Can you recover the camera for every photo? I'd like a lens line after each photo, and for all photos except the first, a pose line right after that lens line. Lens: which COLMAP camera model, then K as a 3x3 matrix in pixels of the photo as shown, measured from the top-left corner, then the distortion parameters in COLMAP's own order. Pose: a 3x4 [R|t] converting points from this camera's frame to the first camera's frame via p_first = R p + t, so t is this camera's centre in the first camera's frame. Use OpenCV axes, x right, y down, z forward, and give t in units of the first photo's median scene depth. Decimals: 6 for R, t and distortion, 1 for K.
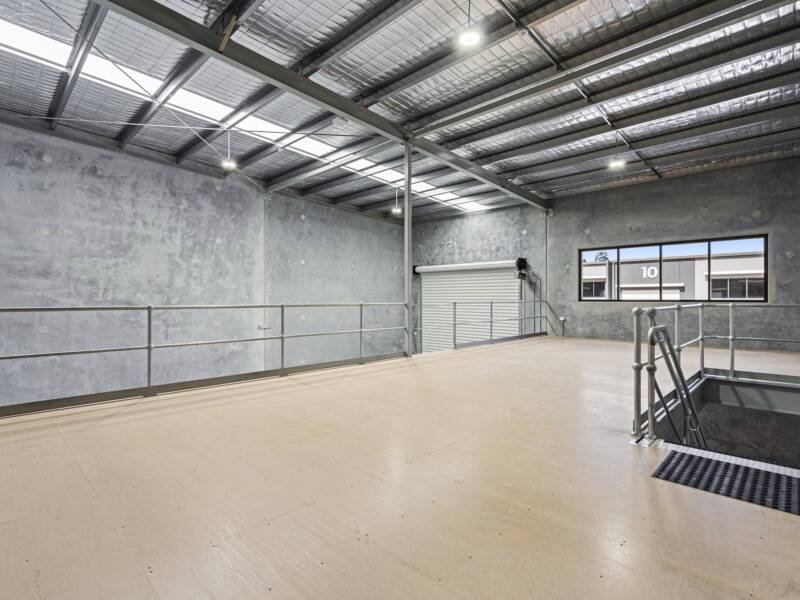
lens RADIAL K [[406.9, 0, 402.5], [0, 406.9, 293.1], [0, 0, 1]] dist [-0.011904, 0.004487]
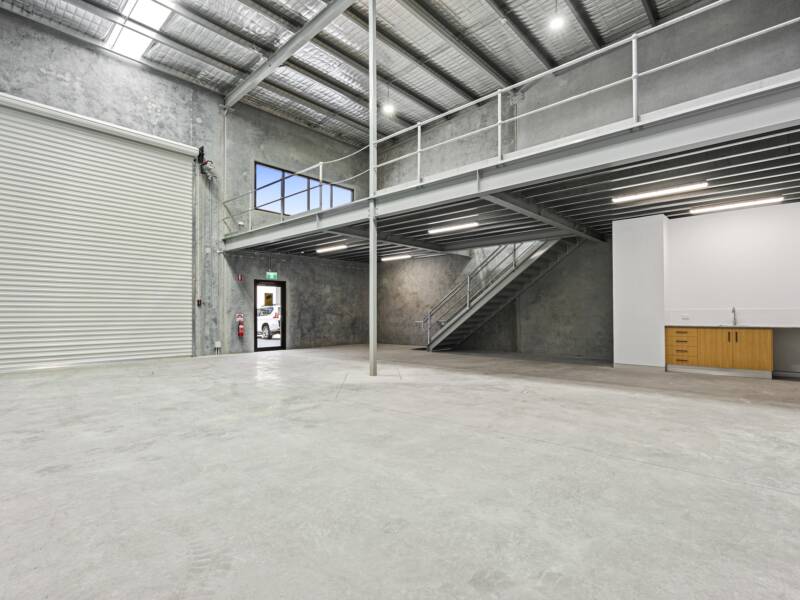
lens RADIAL K [[406.9, 0, 393.9], [0, 406.9, 300.0], [0, 0, 1]] dist [-0.011904, 0.004487]
pose [[-0.014992, 0.034021, 0.999309, -0.630111], [-0.004588, 0.999408, -0.034094, 0.295273], [-0.999877, -0.005096, -0.014827, 0.660255]]
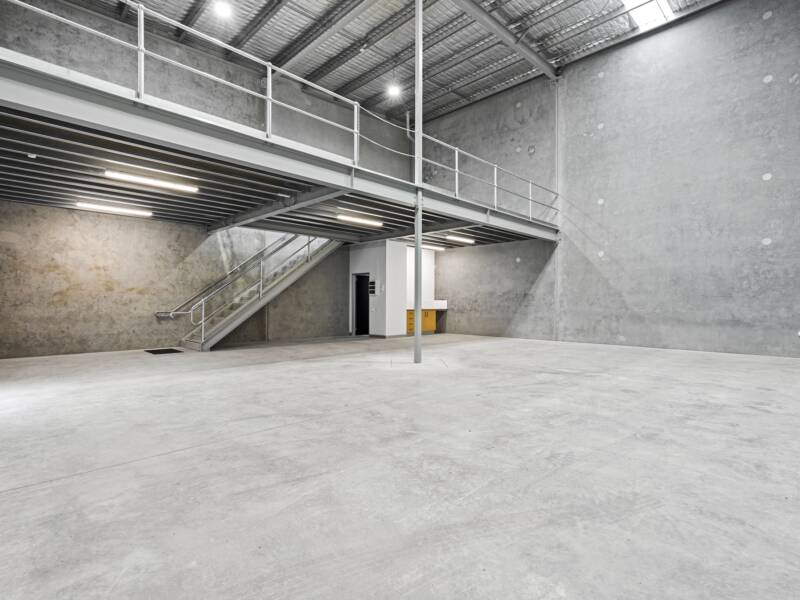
lens RADIAL K [[406.9, 0, 401.1], [0, 406.9, 307.8], [0, 0, 1]] dist [-0.011904, 0.004487]
pose [[-0.999580, -0.011082, 0.026763, 0.021175], [-0.010711, 0.999845, 0.013991, 0.290276], [-0.026914, 0.013699, -0.999544, 1.328386]]
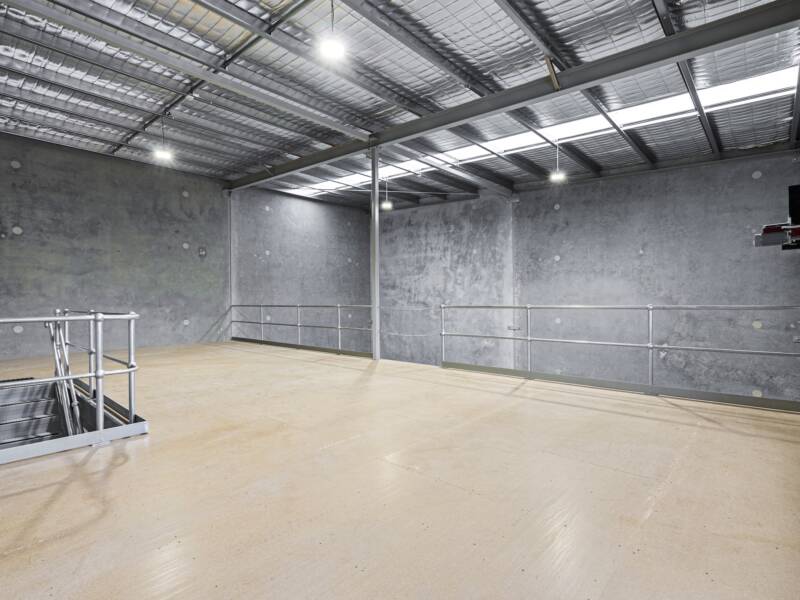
lens RADIAL K [[406.9, 0, 405.0], [0, 406.9, 304.2], [0, 0, 1]] dist [-0.011904, 0.004487]
pose [[0.039248, 0.001332, -0.999229, 0.681519], [0.012243, 0.999923, 0.001814, 0.019618], [0.999154, -0.012305, 0.039229, 0.698274]]
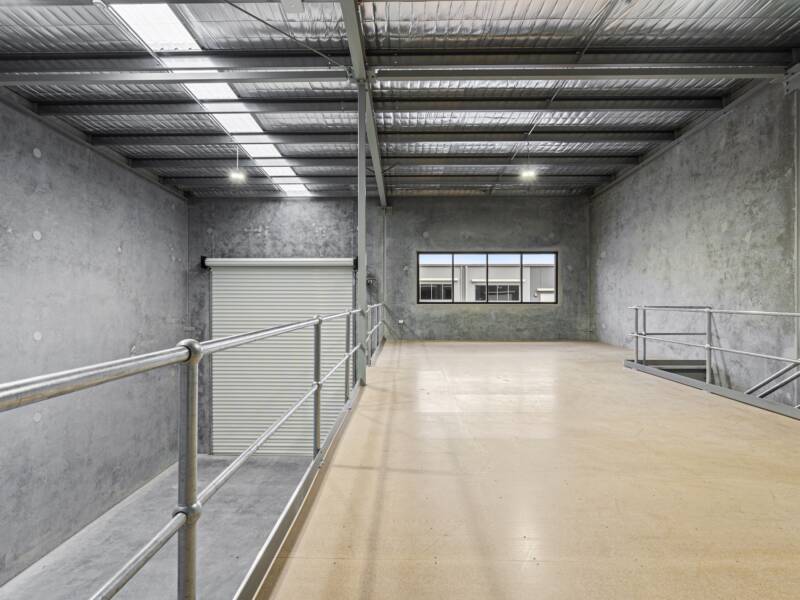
lens RADIAL K [[406.9, 0, 402.3], [0, 406.9, 298.2], [0, 0, 1]] dist [-0.011904, 0.004487]
pose [[0.732163, 0.002309, 0.681125, -0.281083], [-0.008806, 0.999943, 0.006075, 0.000782], [-0.681072, -0.010446, 0.732142, 0.292861]]
